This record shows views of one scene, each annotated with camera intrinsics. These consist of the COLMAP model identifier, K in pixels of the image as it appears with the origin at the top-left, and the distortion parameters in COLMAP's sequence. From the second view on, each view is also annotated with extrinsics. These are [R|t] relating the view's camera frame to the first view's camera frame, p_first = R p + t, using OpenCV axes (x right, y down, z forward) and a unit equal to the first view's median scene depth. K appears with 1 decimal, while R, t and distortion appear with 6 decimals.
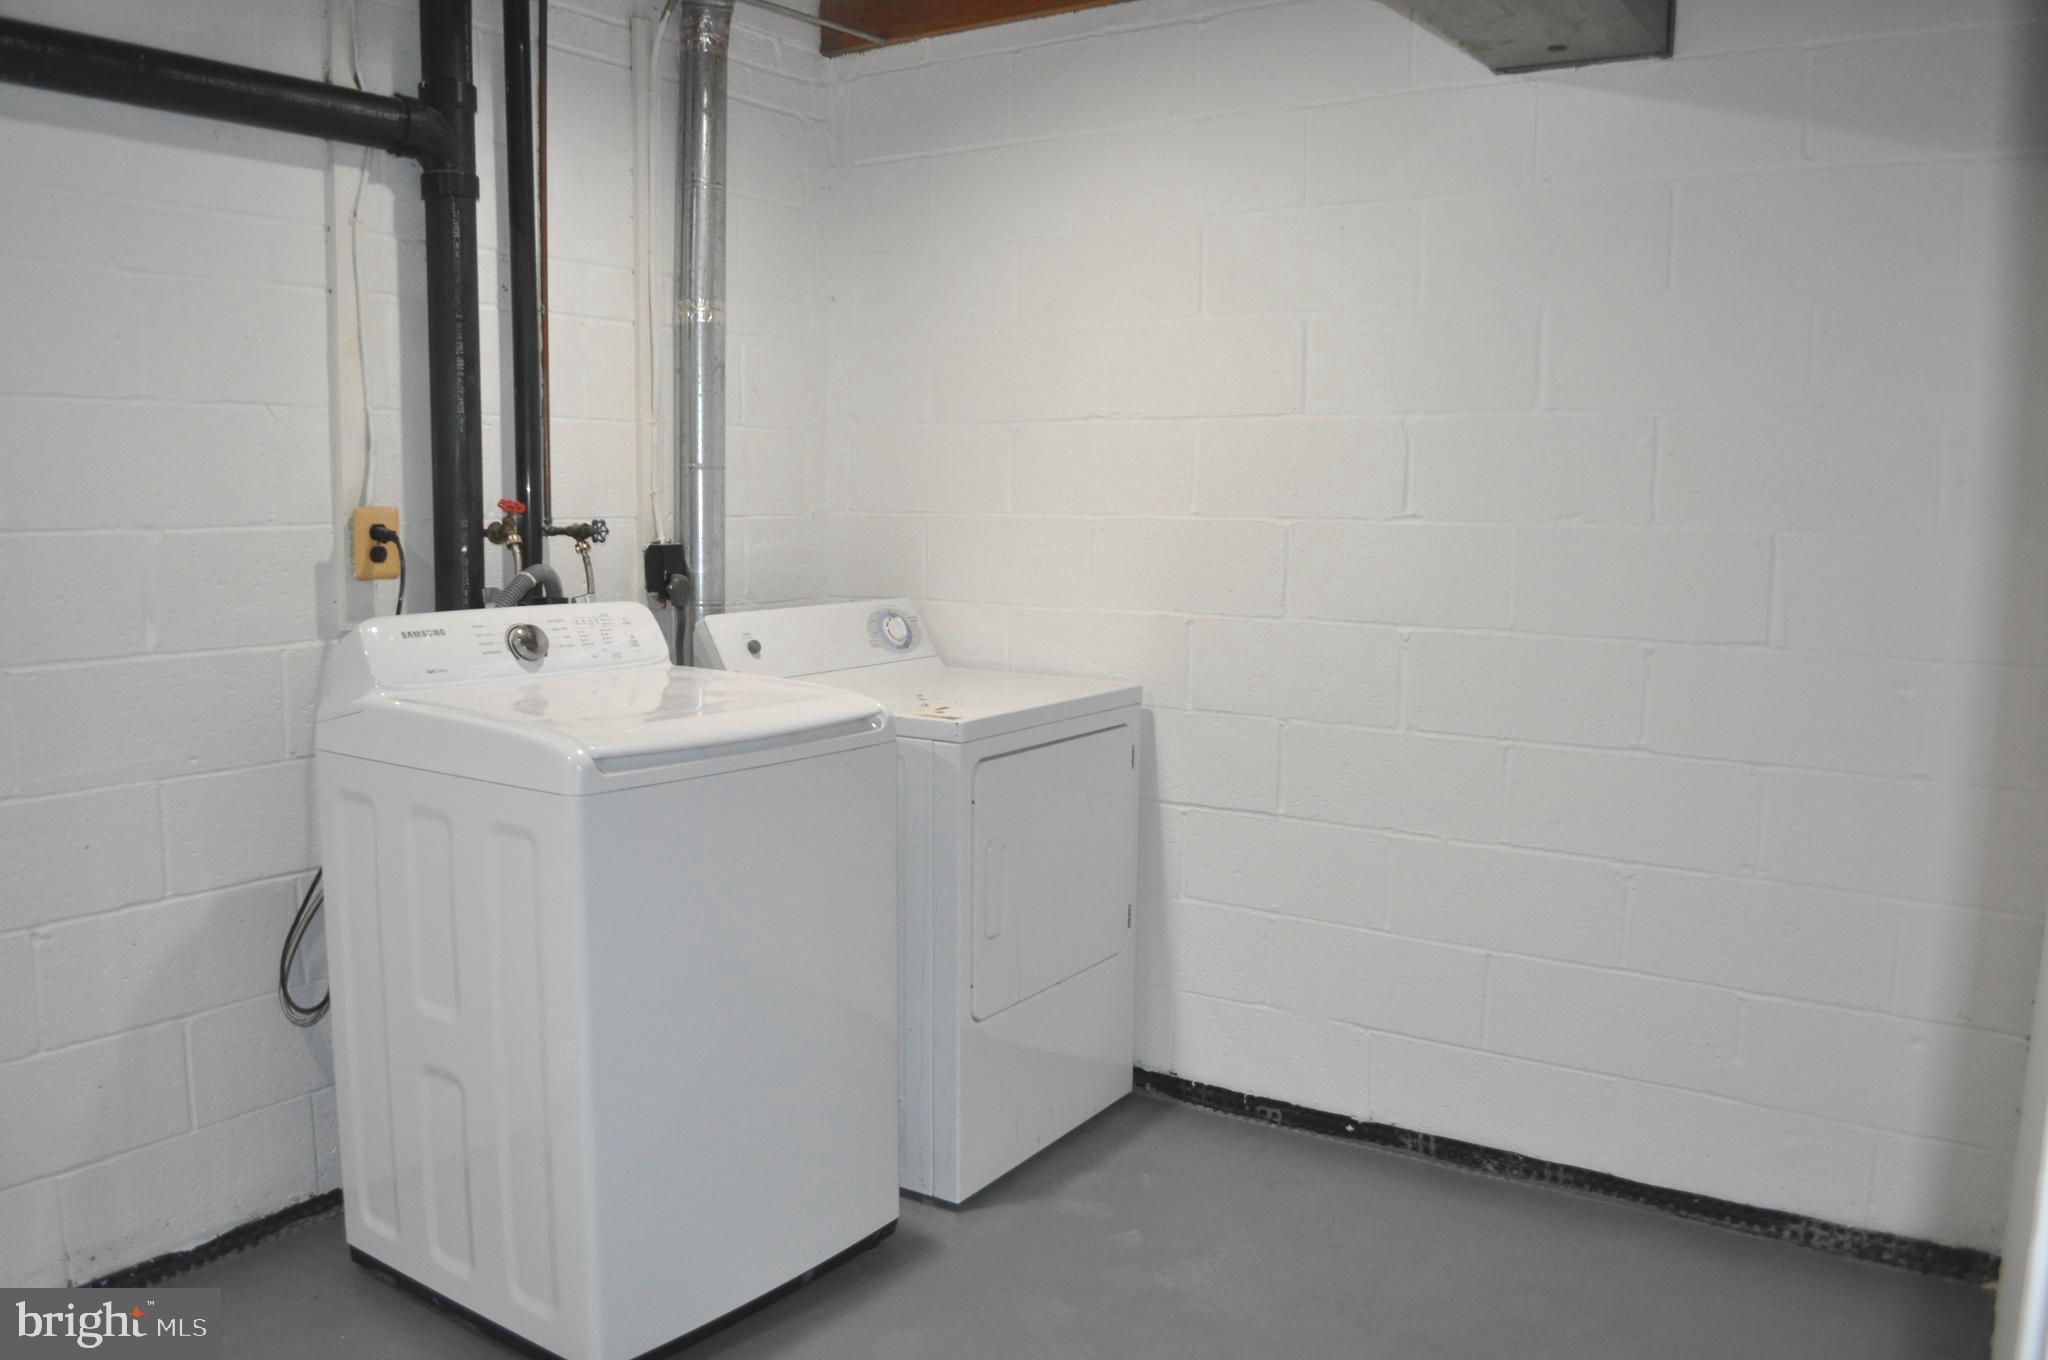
lens RADIAL K [[1607.1, 0, 1026.7], [0, 1607.1, 685.5], [0, 0, 1]] dist [-0.080780, 0.005091]
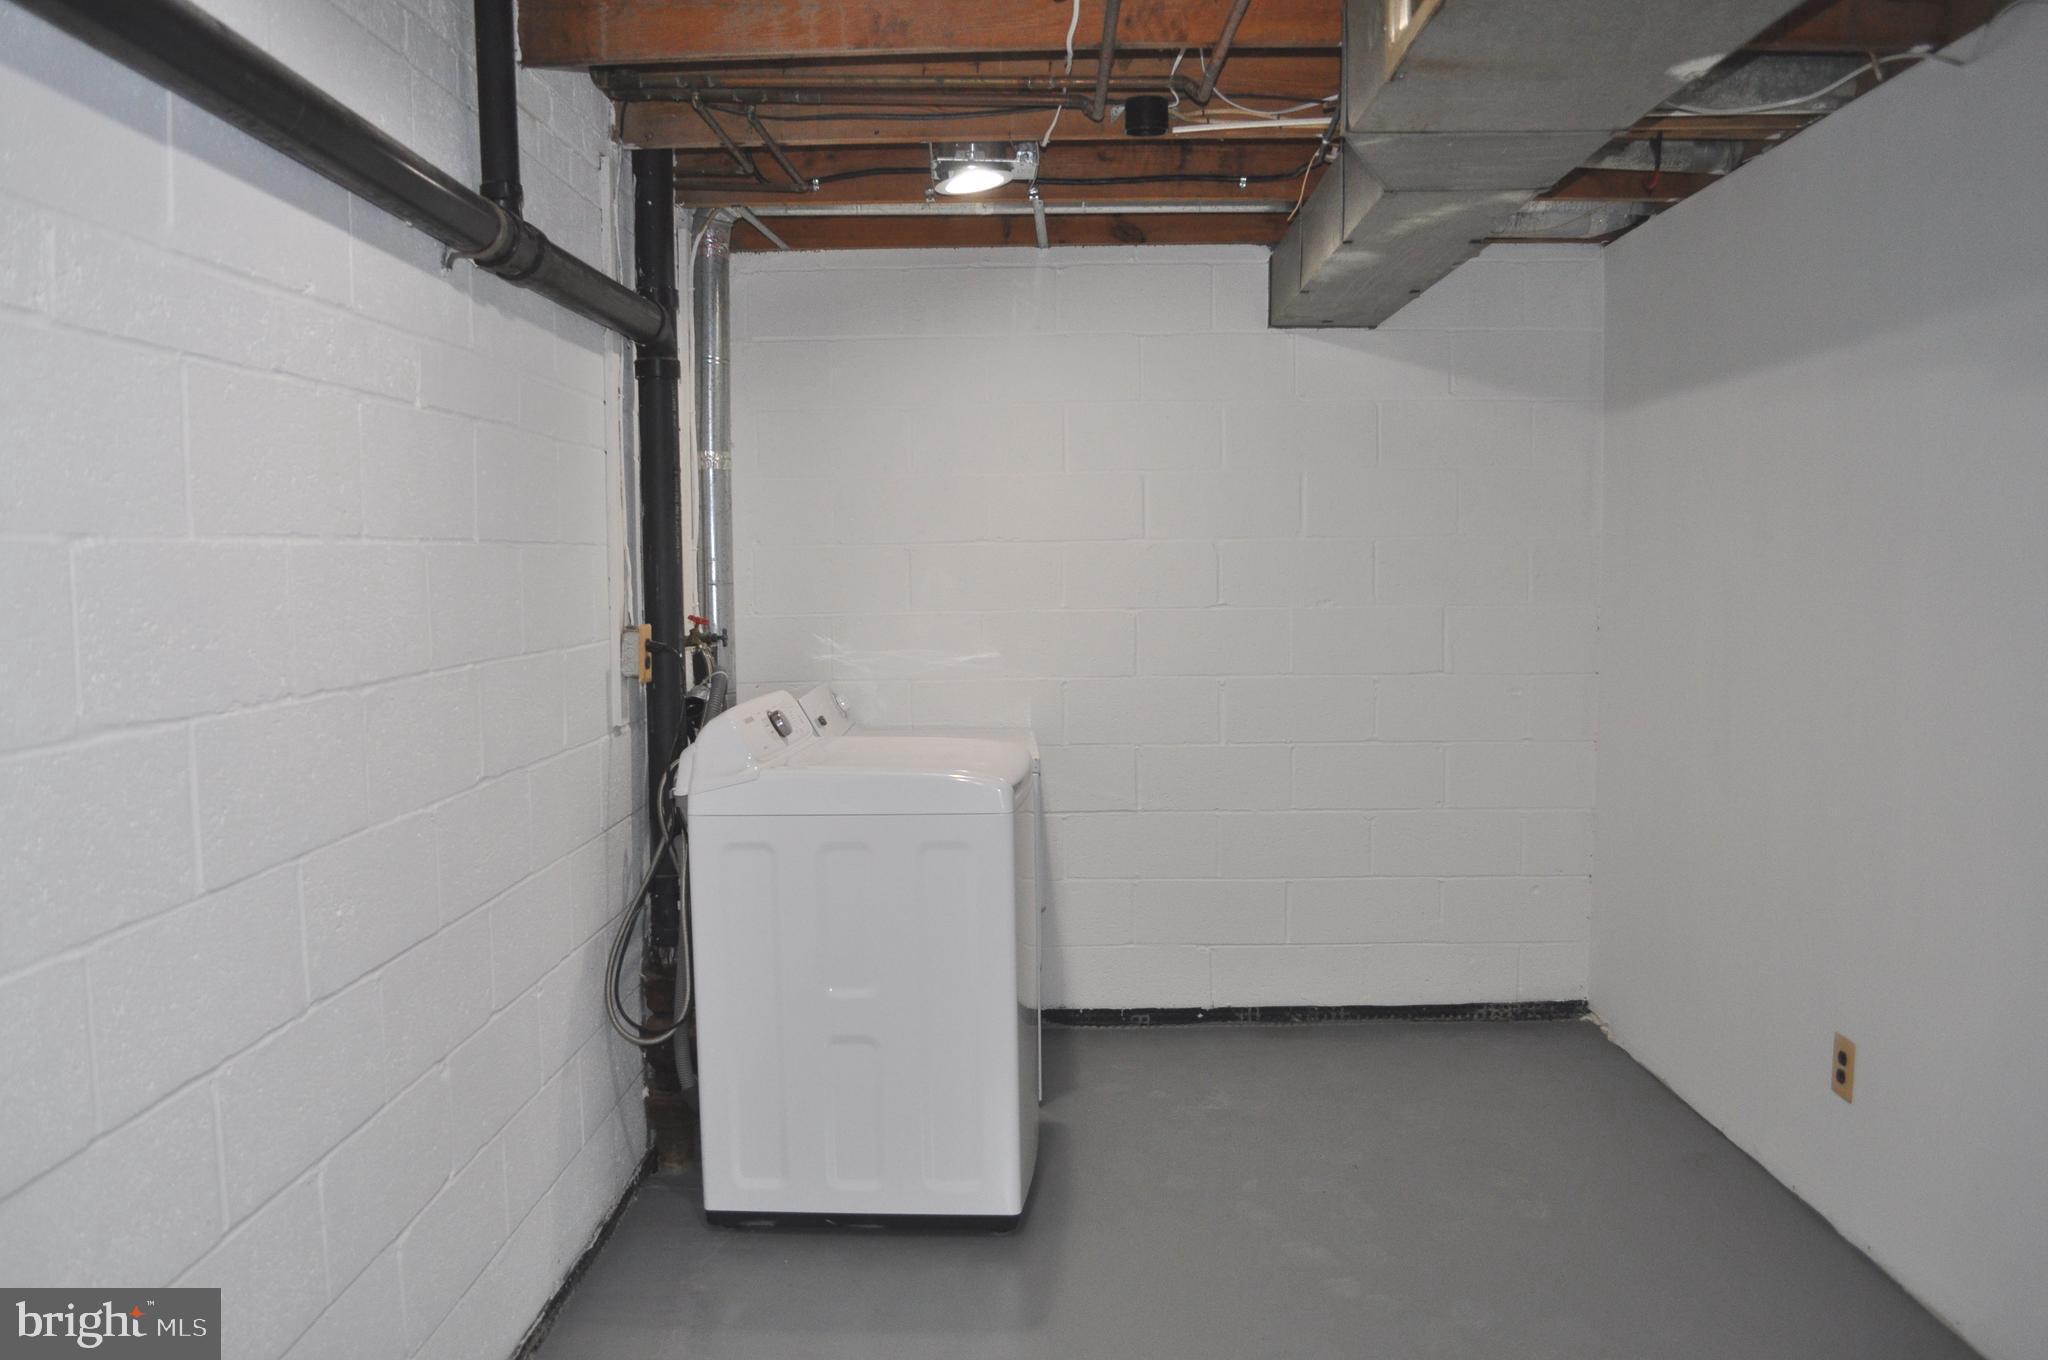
lens RADIAL K [[1607.1, 0, 1020.7], [0, 1607.1, 677.1], [0, 0, 1]] dist [-0.080780, 0.005091]
pose [[0.841916, -0.058322, 0.536448, -0.765542], [0.084586, 0.996116, -0.024456, -0.014908], [-0.532938, 0.065966, 0.843579, -0.202286]]
